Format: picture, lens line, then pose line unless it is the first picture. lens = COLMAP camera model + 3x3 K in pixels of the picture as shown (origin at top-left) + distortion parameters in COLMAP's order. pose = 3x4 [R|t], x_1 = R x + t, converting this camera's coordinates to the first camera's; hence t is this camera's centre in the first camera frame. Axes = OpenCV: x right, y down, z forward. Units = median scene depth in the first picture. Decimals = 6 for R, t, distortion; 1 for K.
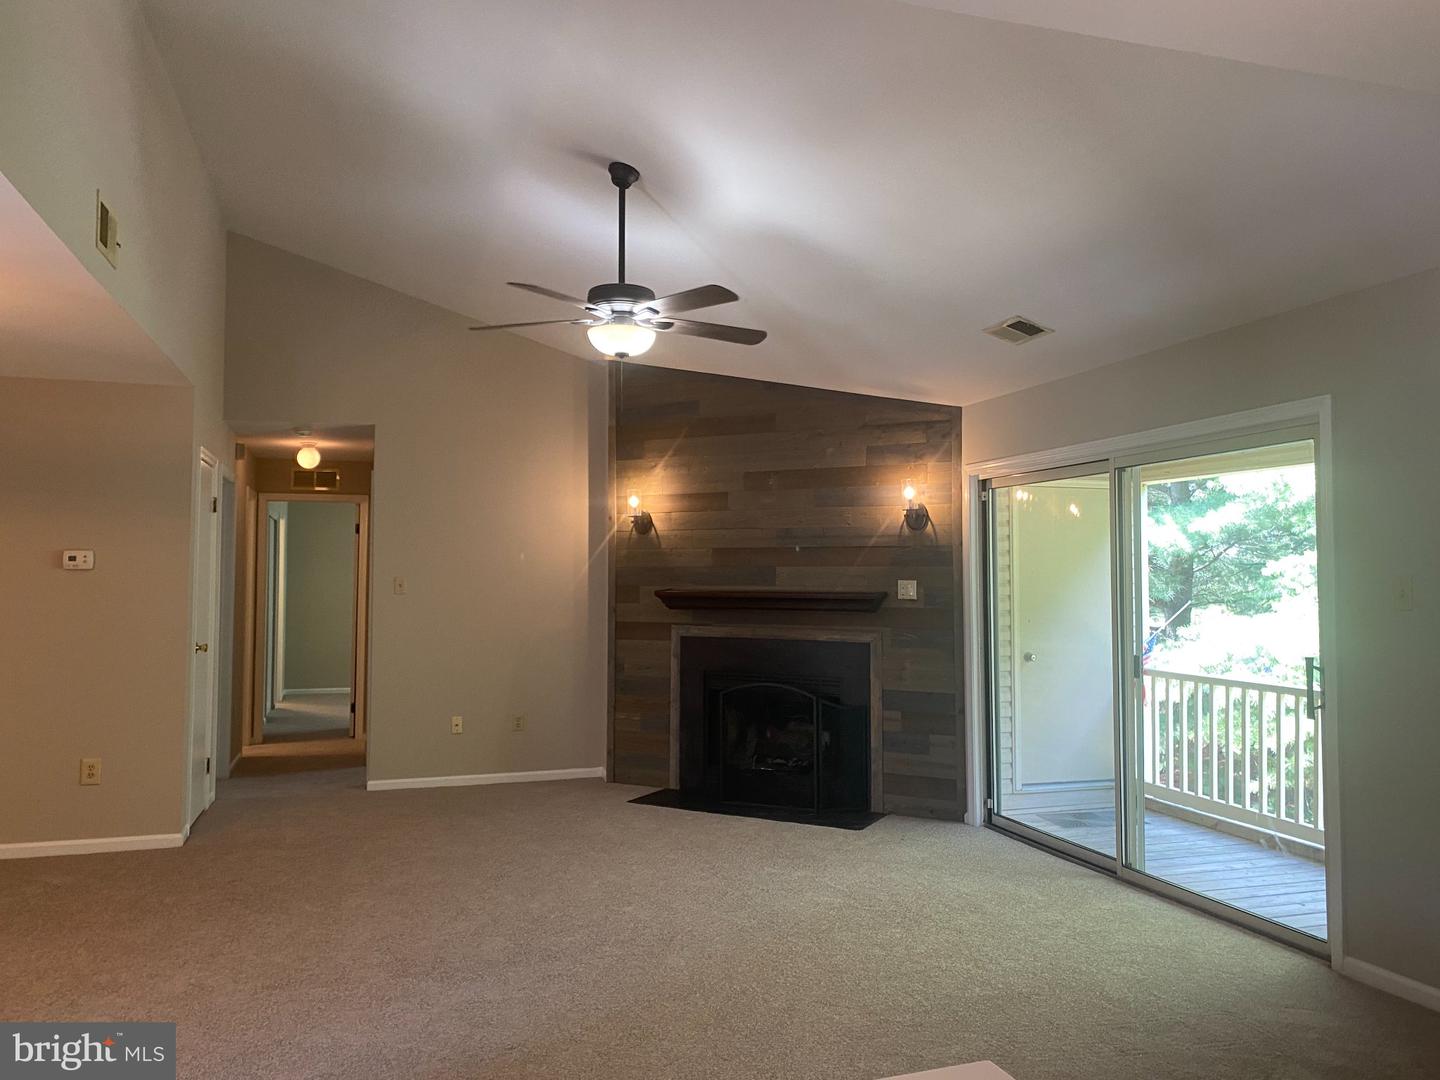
lens RADIAL K [[1117.1, 0, 687.9], [0, 1117.1, 523.3], [0, 0, 1]] dist [0.105781, -0.213008]
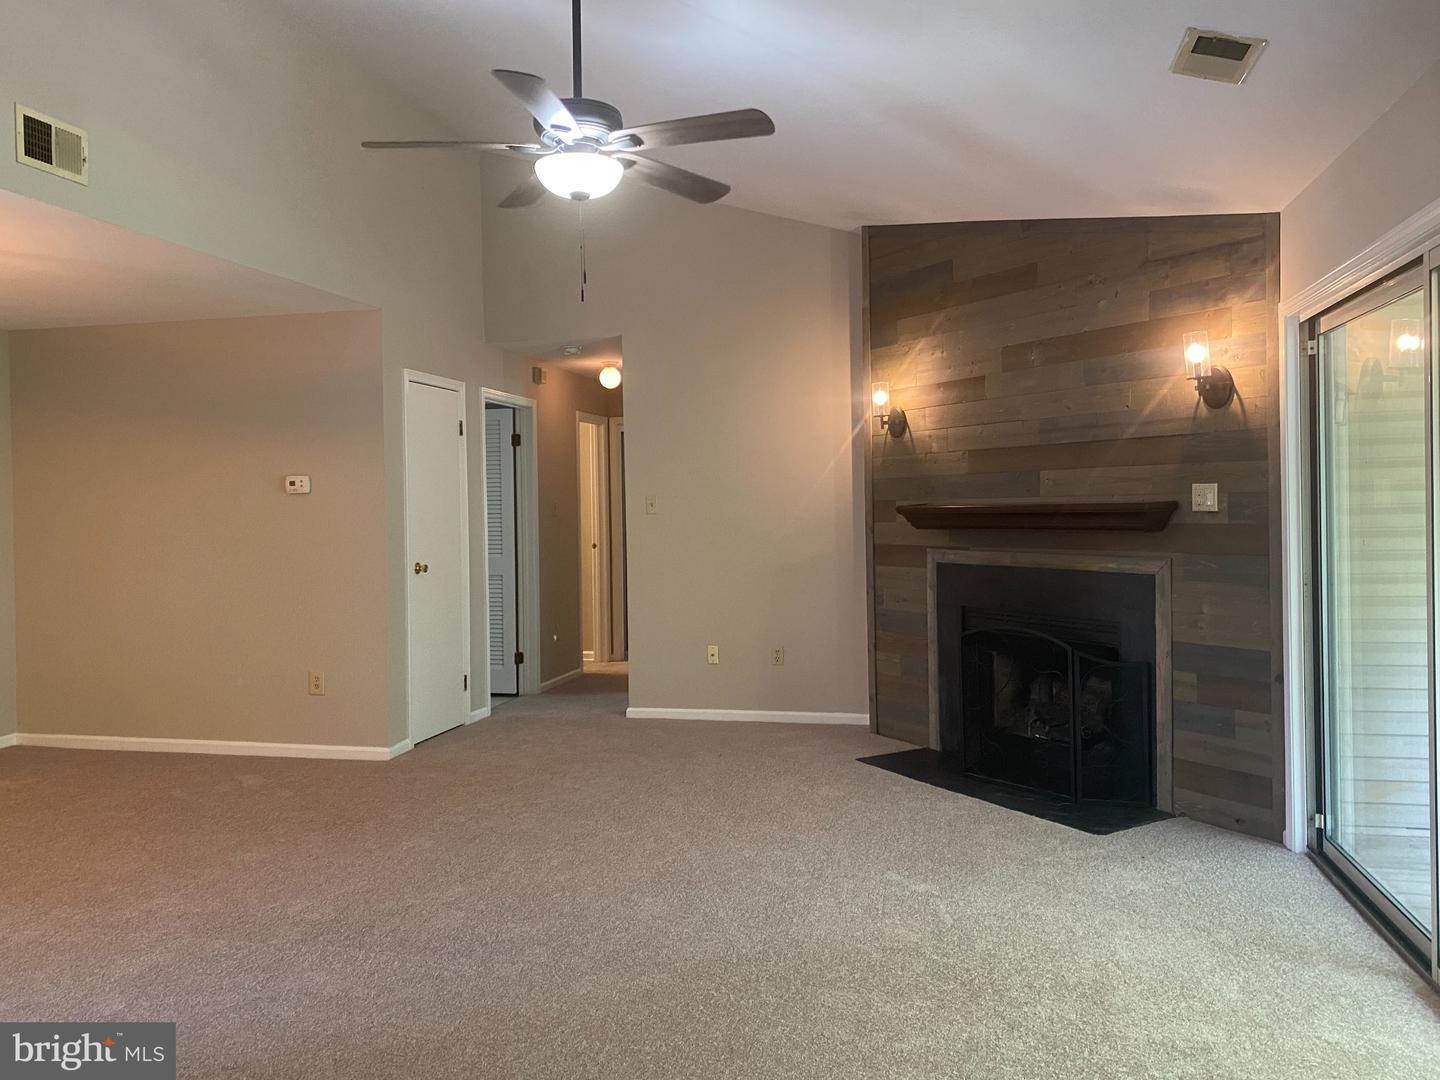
lens RADIAL K [[1089.6, 0, 712.9], [0, 1089.6, 530.0], [0, 0, 1]] dist [0.057168, -0.077179]
pose [[0.856931, -0.005759, -0.515399, 0.280206], [0.043930, 0.997115, 0.061900, 0.024329], [0.513556, -0.075685, 0.854712, 0.273007]]
